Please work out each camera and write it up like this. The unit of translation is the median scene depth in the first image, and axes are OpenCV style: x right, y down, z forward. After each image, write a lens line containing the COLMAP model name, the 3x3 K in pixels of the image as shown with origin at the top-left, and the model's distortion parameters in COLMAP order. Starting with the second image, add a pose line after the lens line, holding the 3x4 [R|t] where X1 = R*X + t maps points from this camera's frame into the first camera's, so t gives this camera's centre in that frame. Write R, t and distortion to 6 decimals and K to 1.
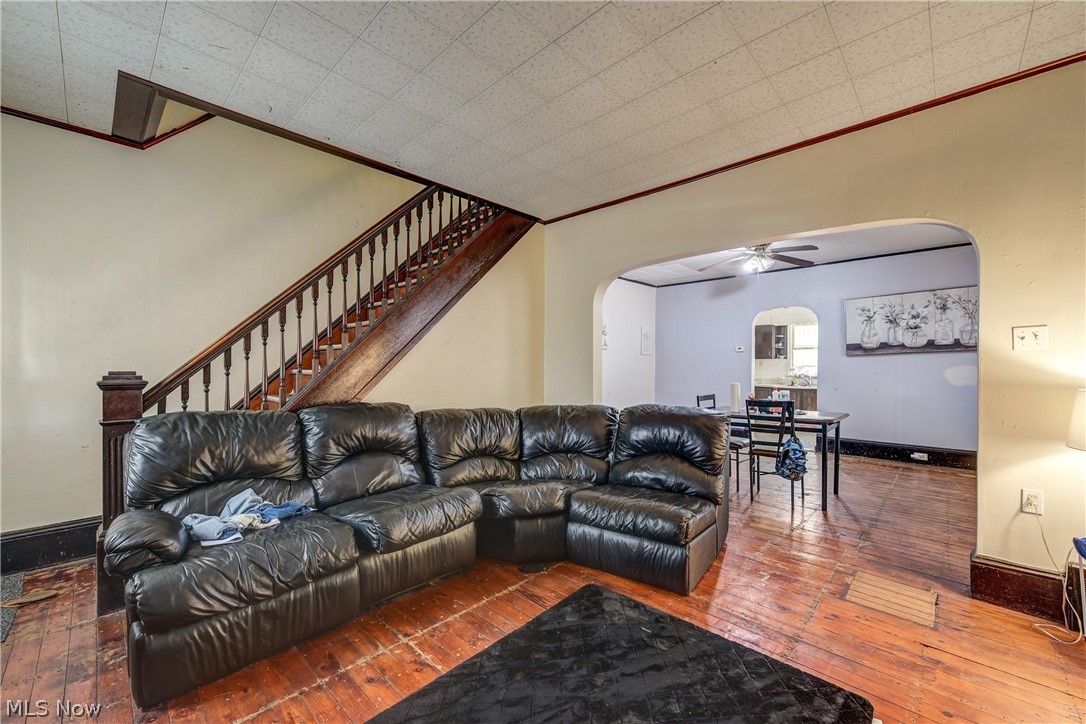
lens RADIAL K [[430.7, 0, 542.0], [0, 430.7, 365.4], [0, 0, 1]] dist [-0.002584, -0.001244]
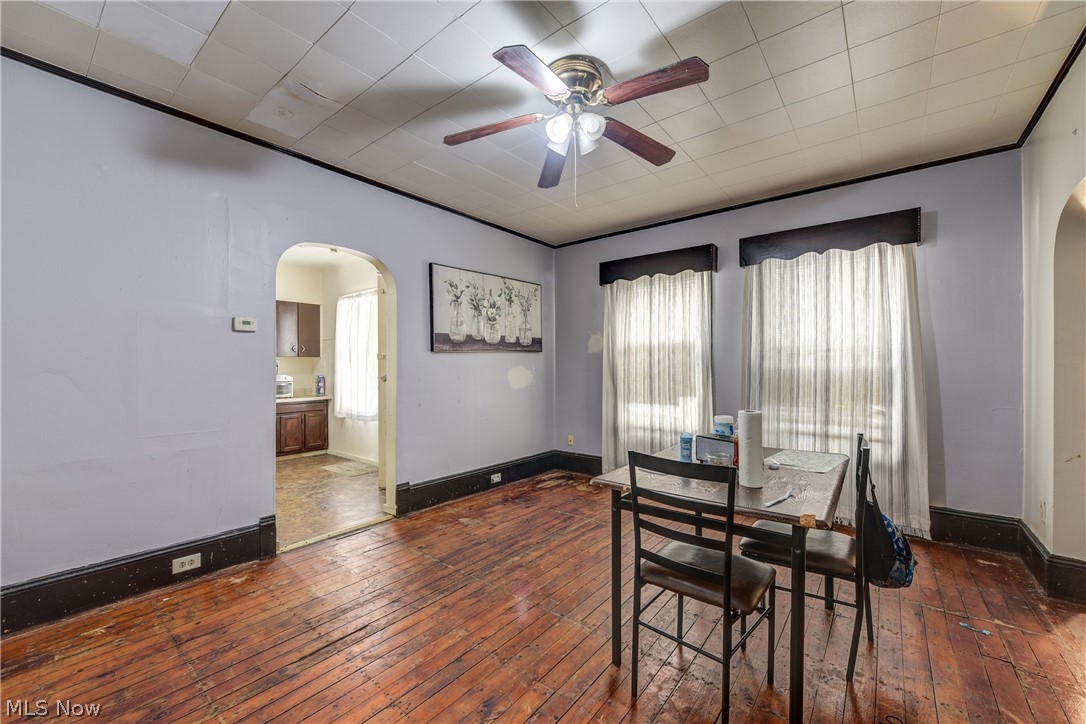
lens RADIAL K [[430.7, 0, 542.8], [0, 430.7, 367.4], [0, 0, 1]] dist [-0.002584, -0.001244]
pose [[-0.082935, -0.001220, 0.996554, 0.059599], [0.000295, 0.999999, 0.001248, 0.000820], [-0.996555, 0.000397, -0.082934, 0.973679]]
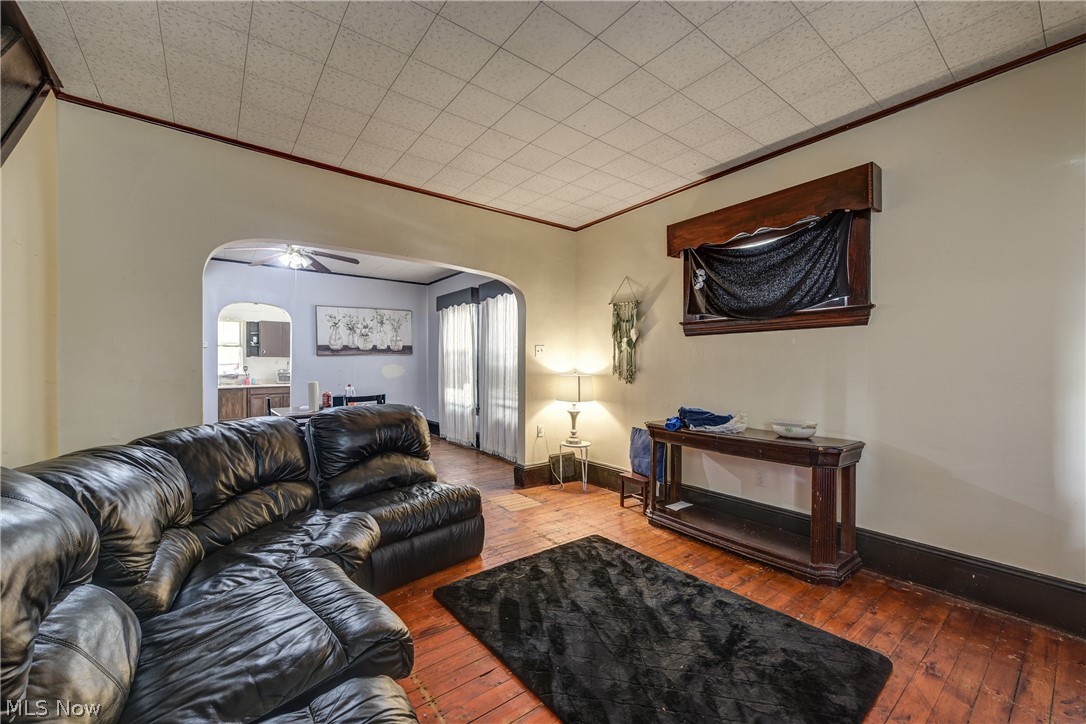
lens RADIAL K [[430.7, 0, 540.5], [0, 430.7, 368.2], [0, 0, 1]] dist [-0.002584, -0.001244]
pose [[0.146026, -0.009476, 0.989235, -0.357411], [-0.002160, 0.999949, 0.009897, -0.001213], [-0.989278, -0.003582, 0.145998, 0.277620]]
